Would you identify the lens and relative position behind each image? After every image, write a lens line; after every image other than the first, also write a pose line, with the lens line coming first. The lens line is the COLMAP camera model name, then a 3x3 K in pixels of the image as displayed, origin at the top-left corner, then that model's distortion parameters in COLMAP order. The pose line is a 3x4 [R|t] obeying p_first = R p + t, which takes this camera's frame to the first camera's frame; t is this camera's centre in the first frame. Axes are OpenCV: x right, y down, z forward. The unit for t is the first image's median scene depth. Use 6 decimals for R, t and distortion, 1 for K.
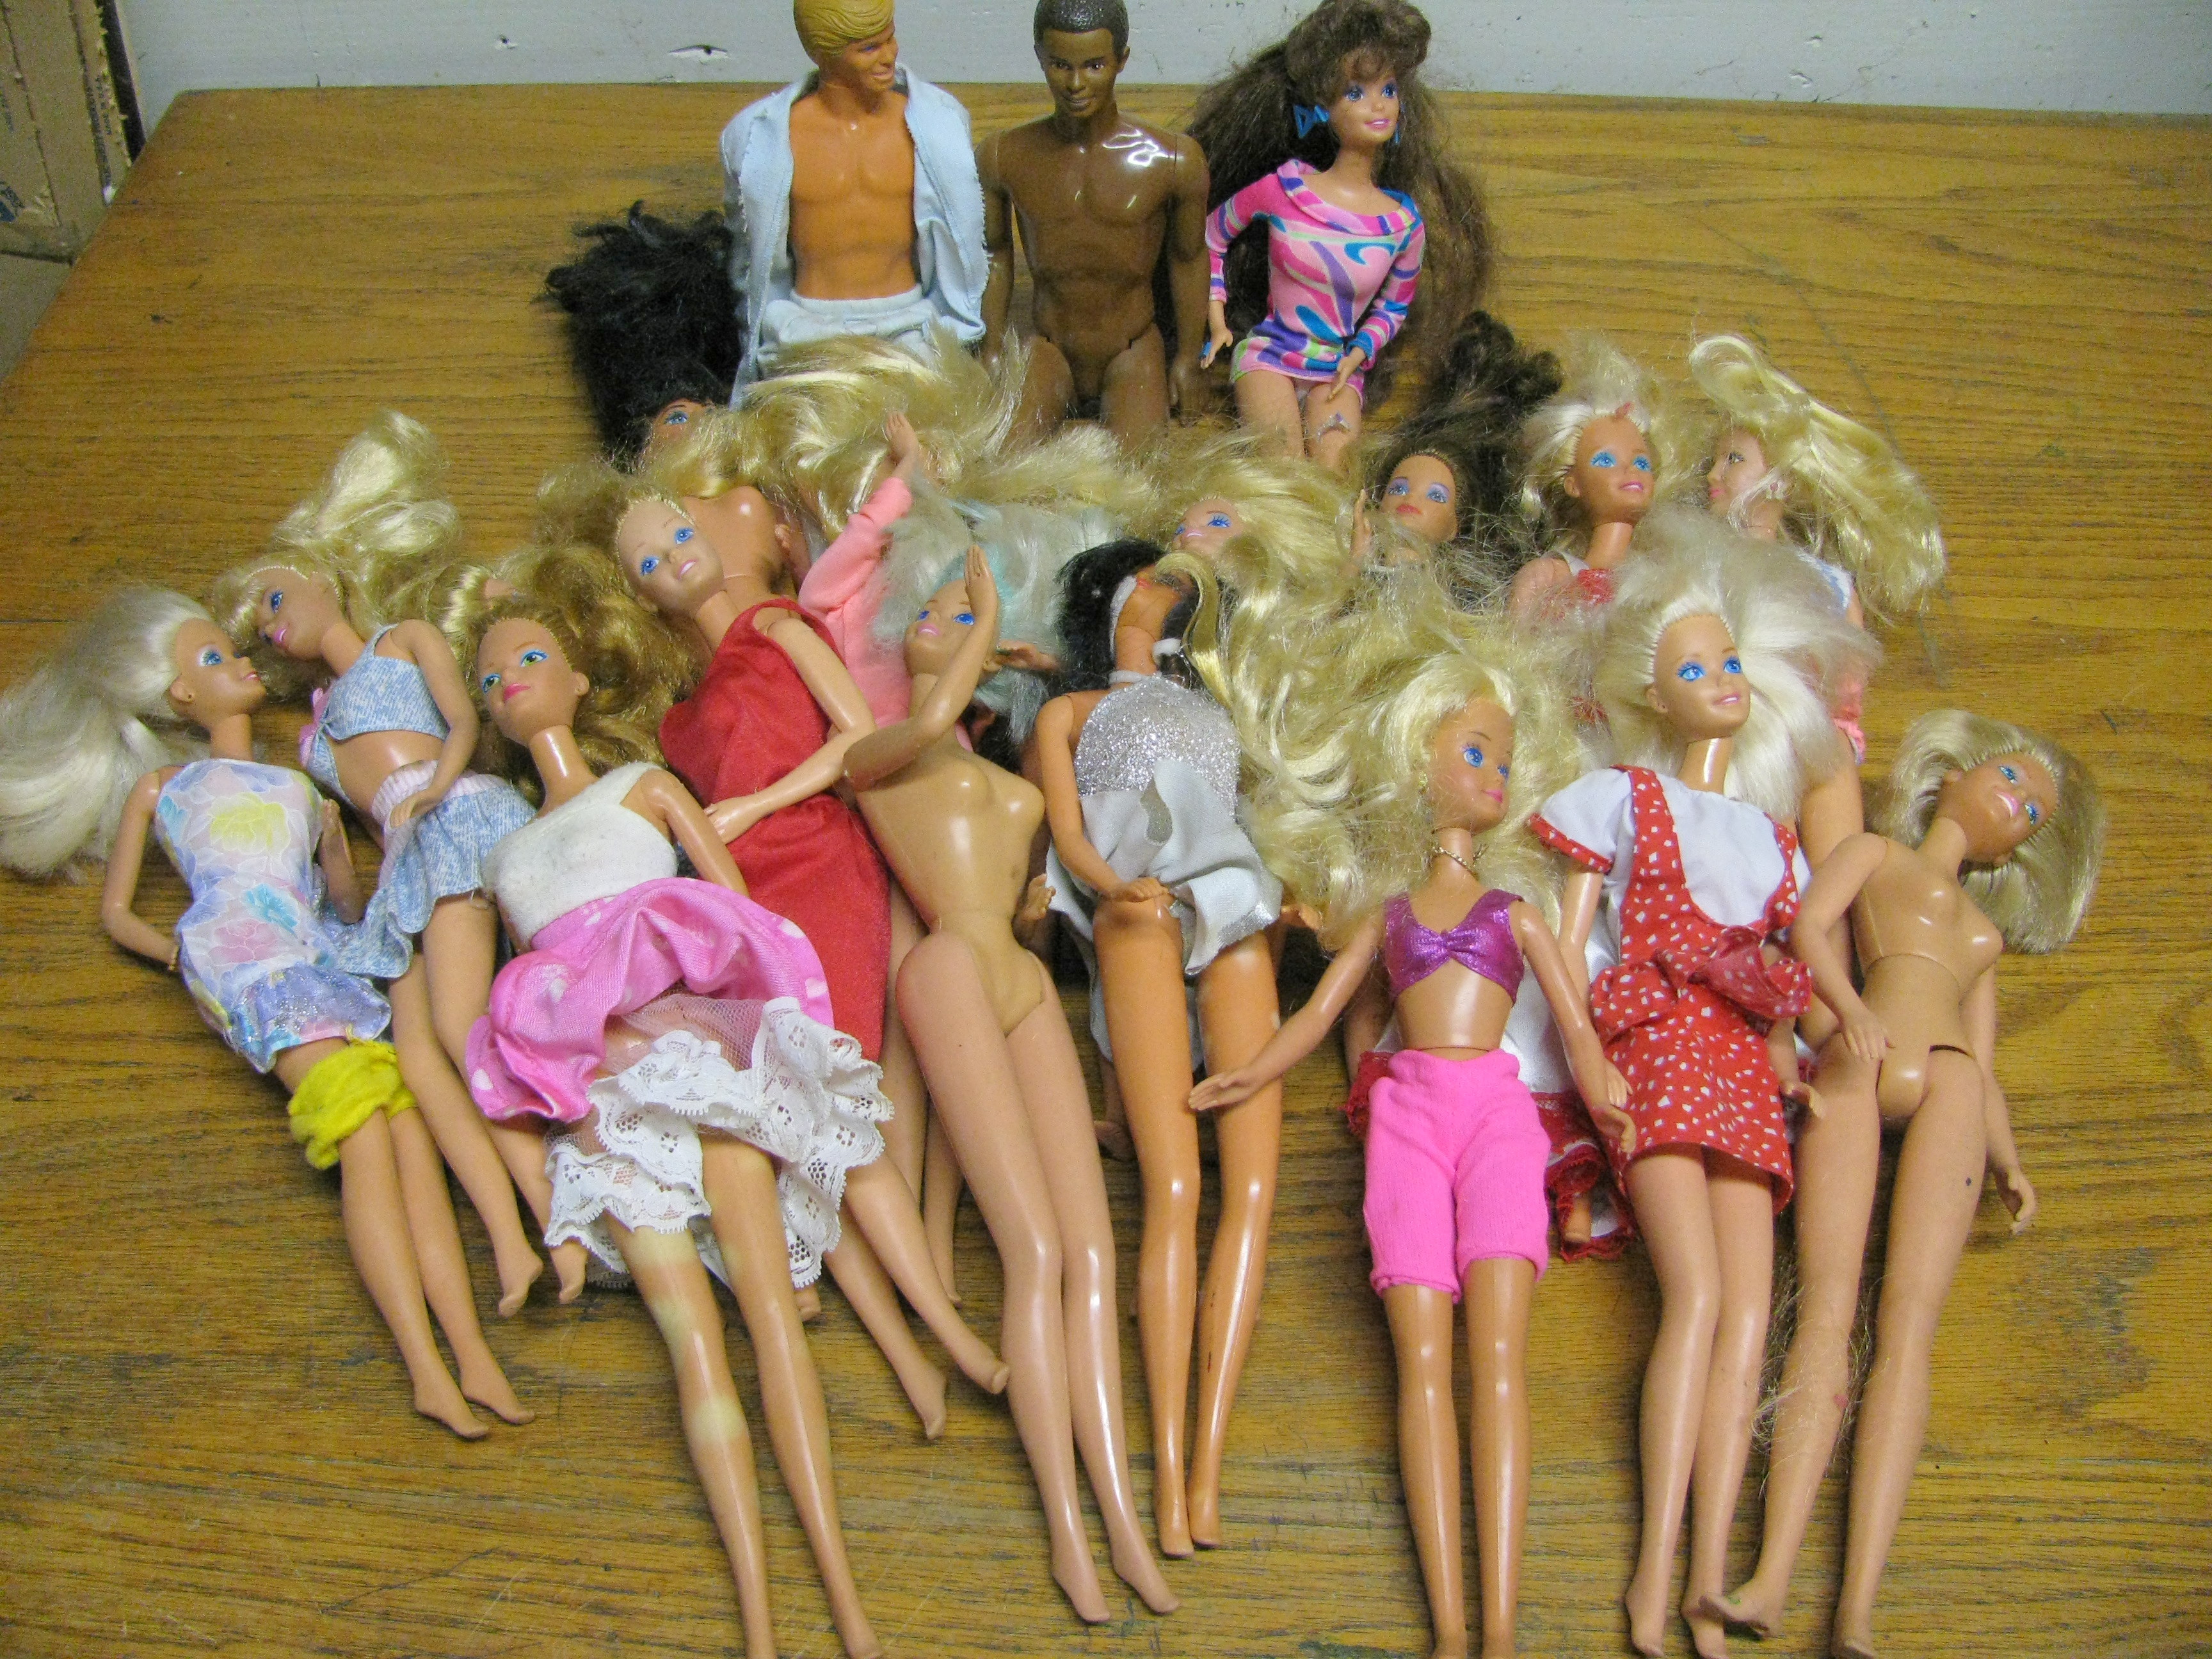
lens RADIAL K [[2261.9, 0, 1063.0], [0, 2261.9, 799.1], [0, 0, 1]] dist [-0.228929, 0.263569]
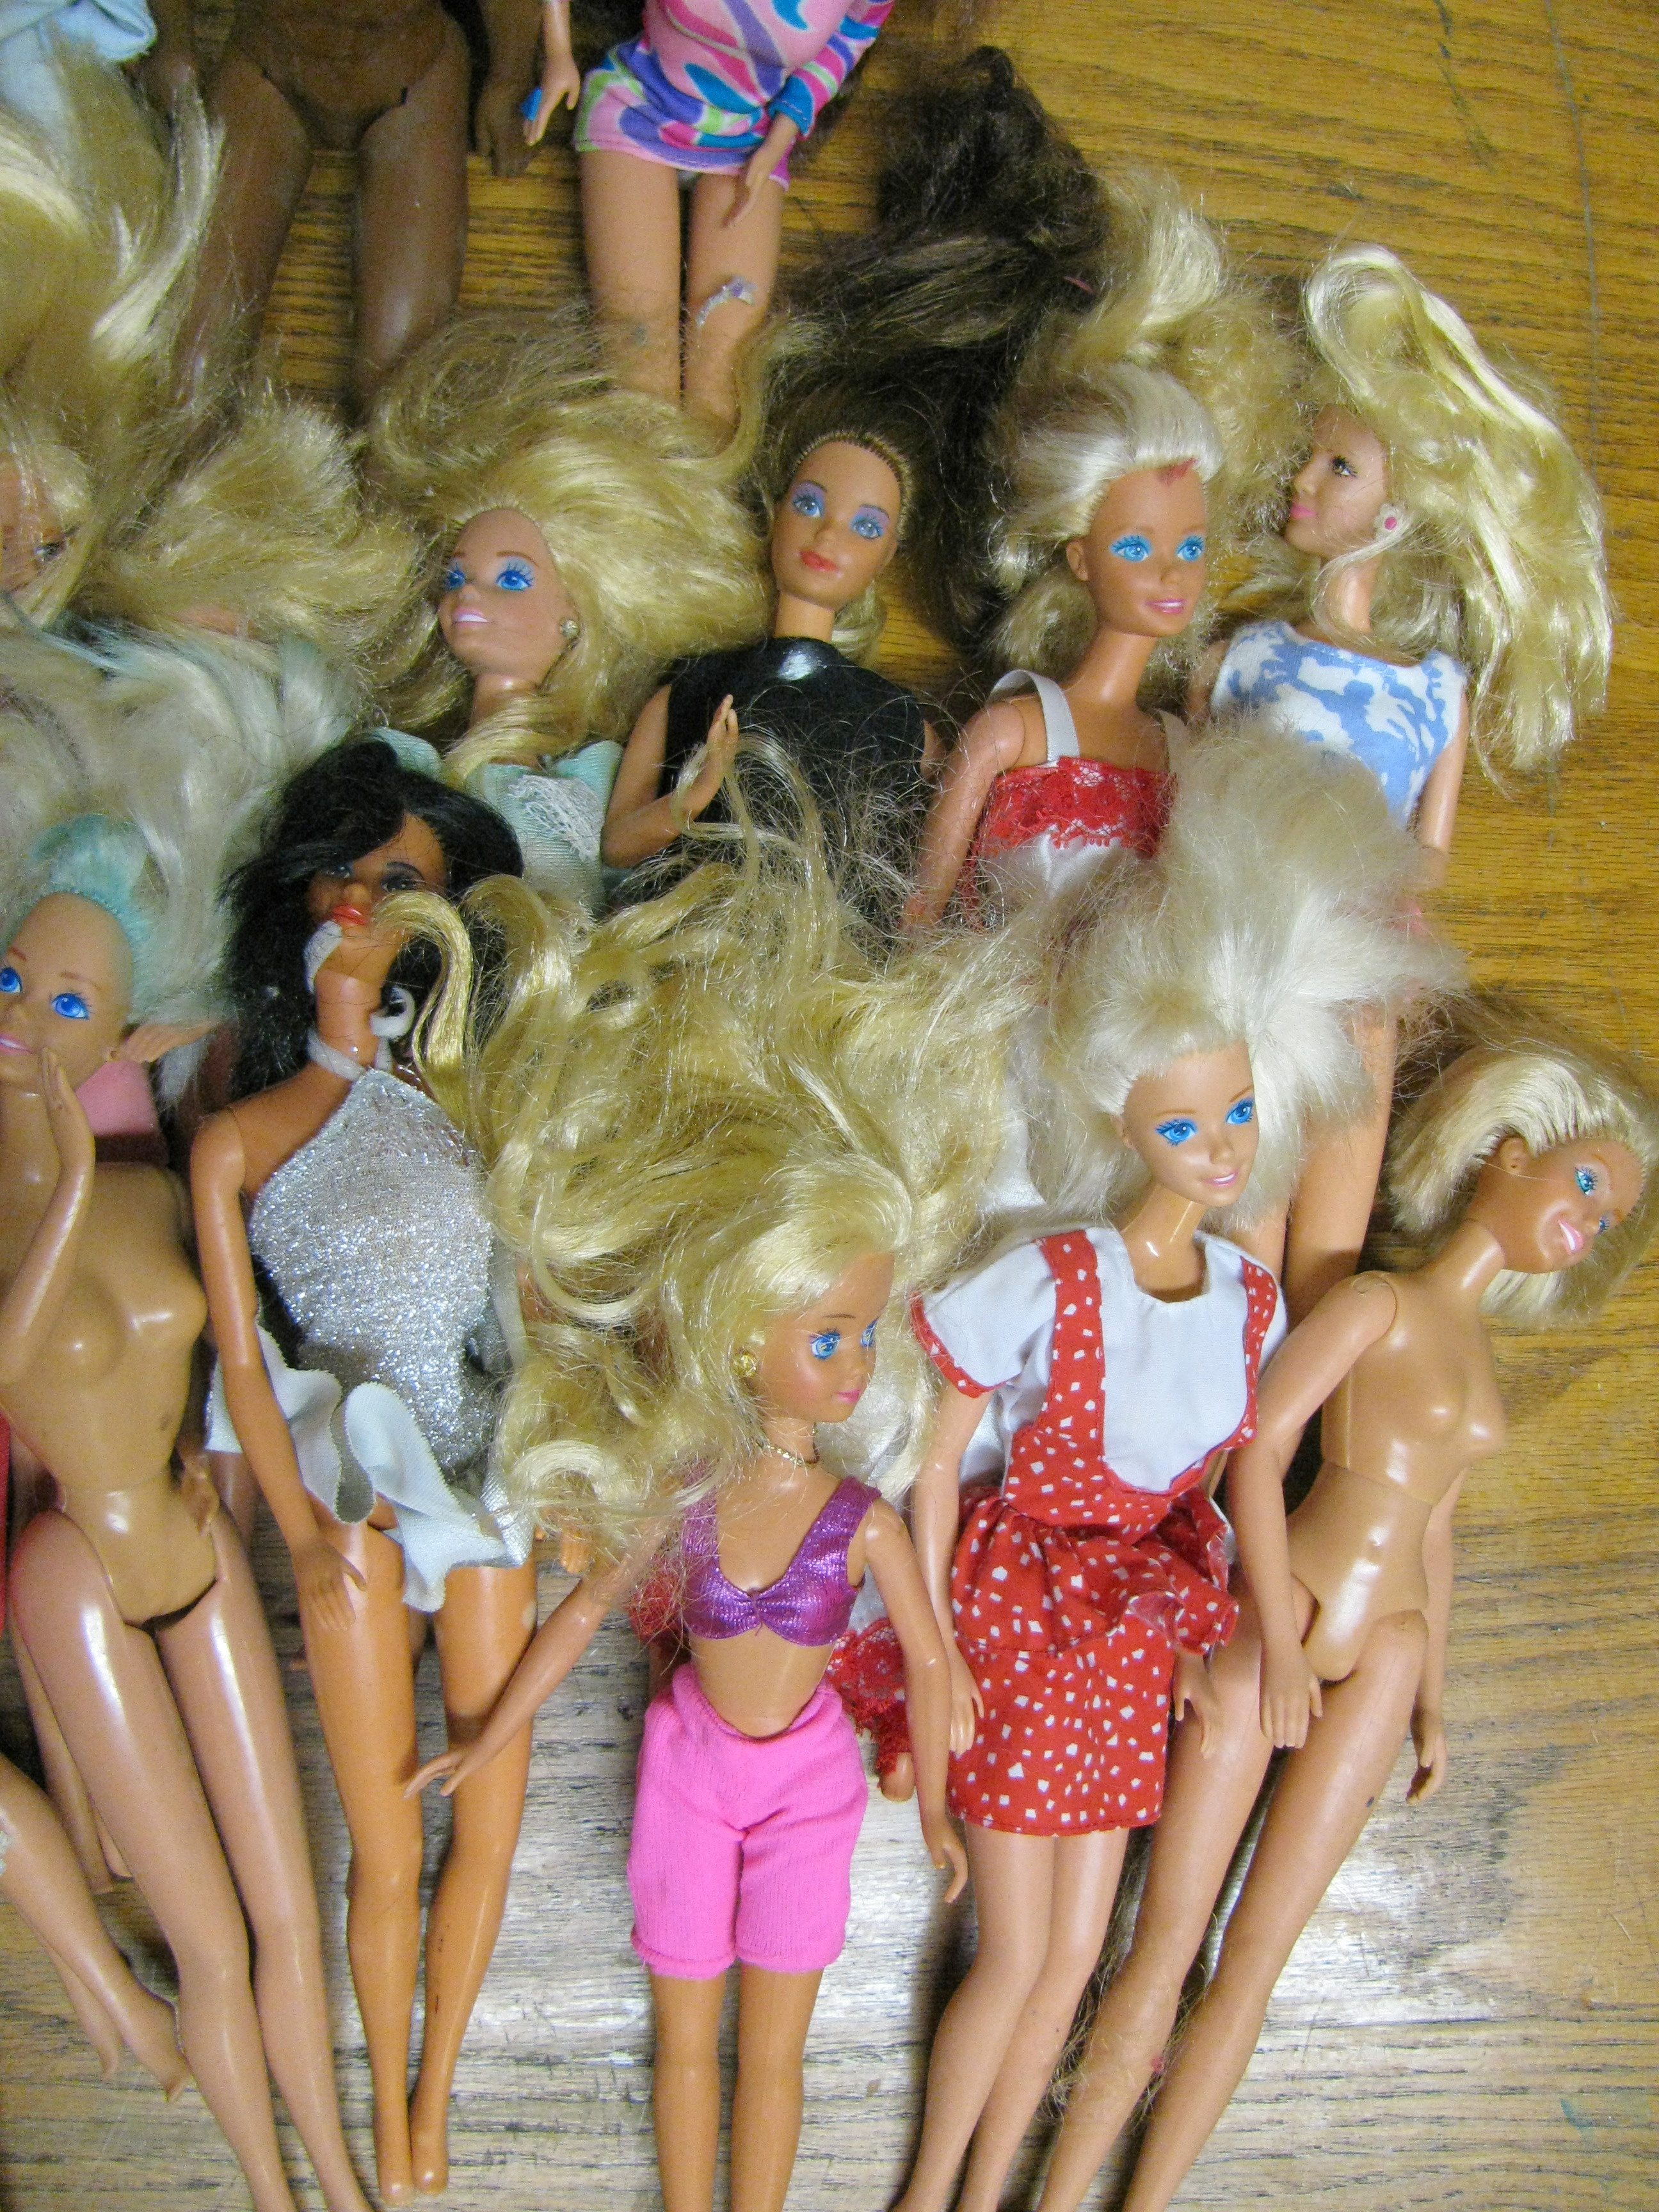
lens RADIAL K [[2261.9, 0, 861.7], [0, 2261.9, 1090.7], [0, 0, 1]] dist [-0.228929, 0.263569]
pose [[0.987823, 0.009347, 0.155304, 0.079283], [-0.104930, 0.777031, 0.620655, -0.463562], [-0.114875, -0.629393, 0.768550, 0.477779]]
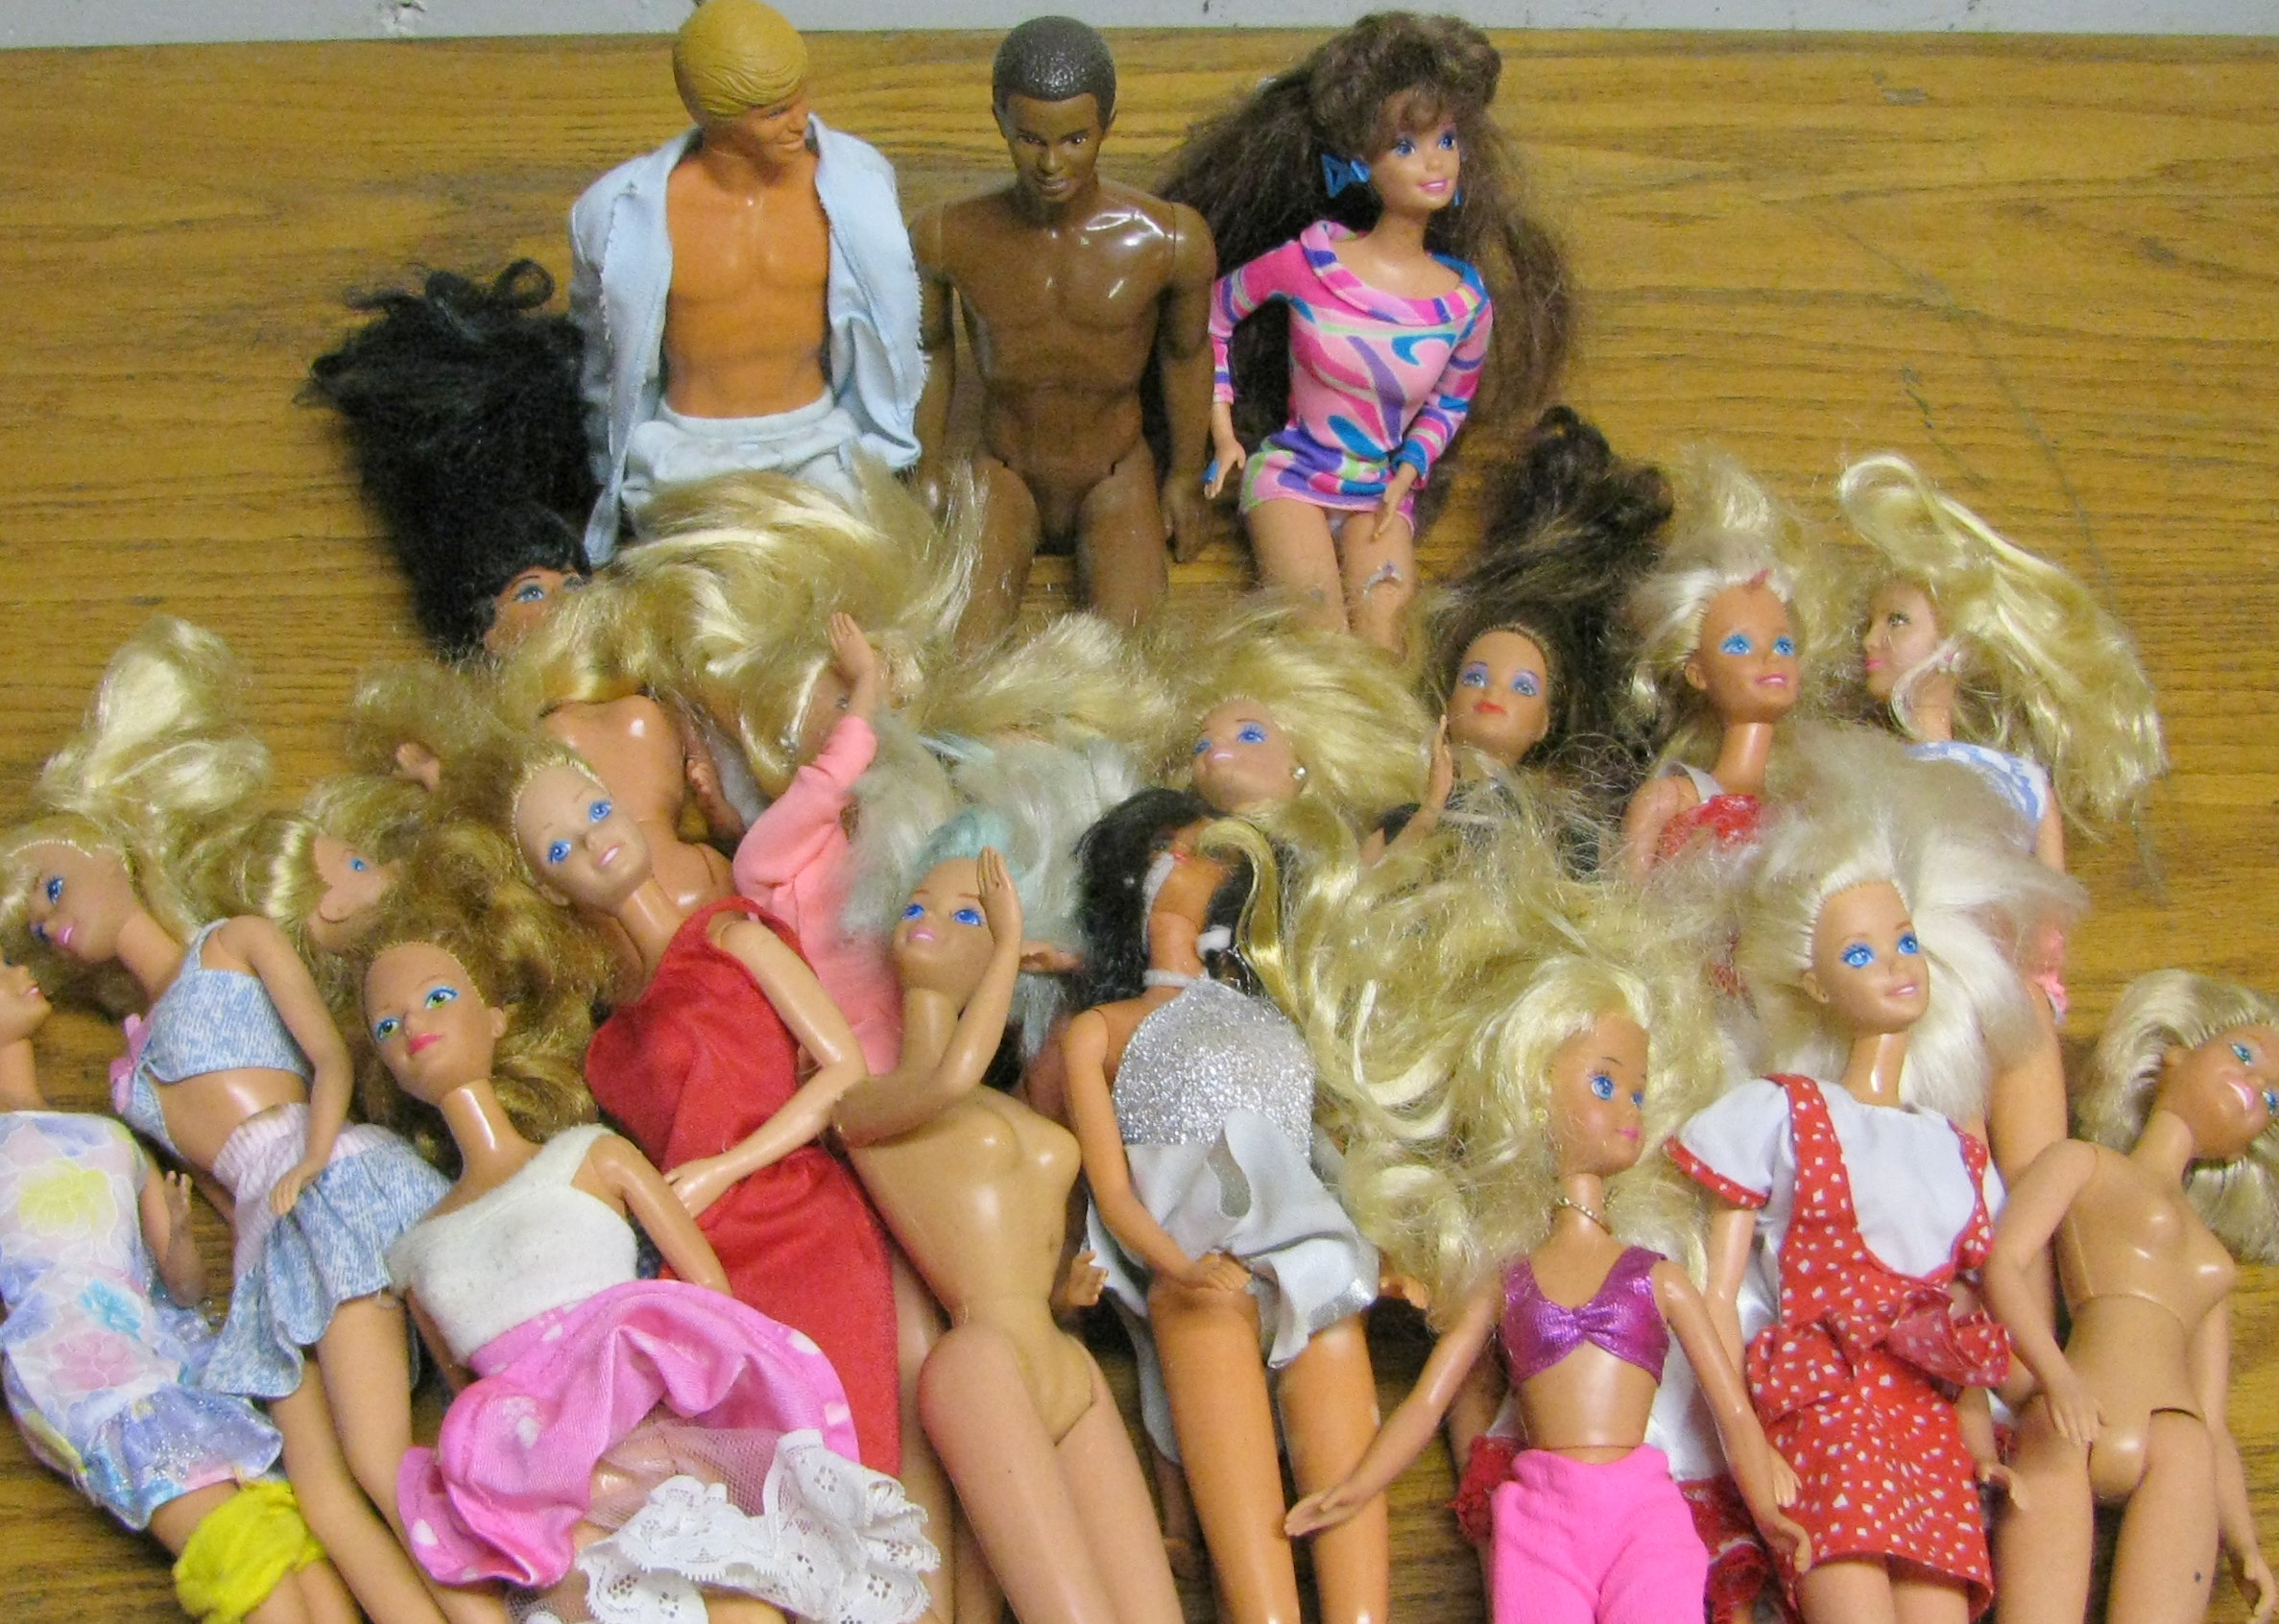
lens RADIAL K [[3480.6, 0, 1002.2], [0, 3480.6, 916.6], [0, 0, 1]] dist [-0.215972, 0.217225]
pose [[0.998060, -0.033928, 0.052201, -0.094558], [0.031250, 0.998194, 0.051296, -0.141545], [-0.053847, -0.049565, 0.997318, -0.237124]]
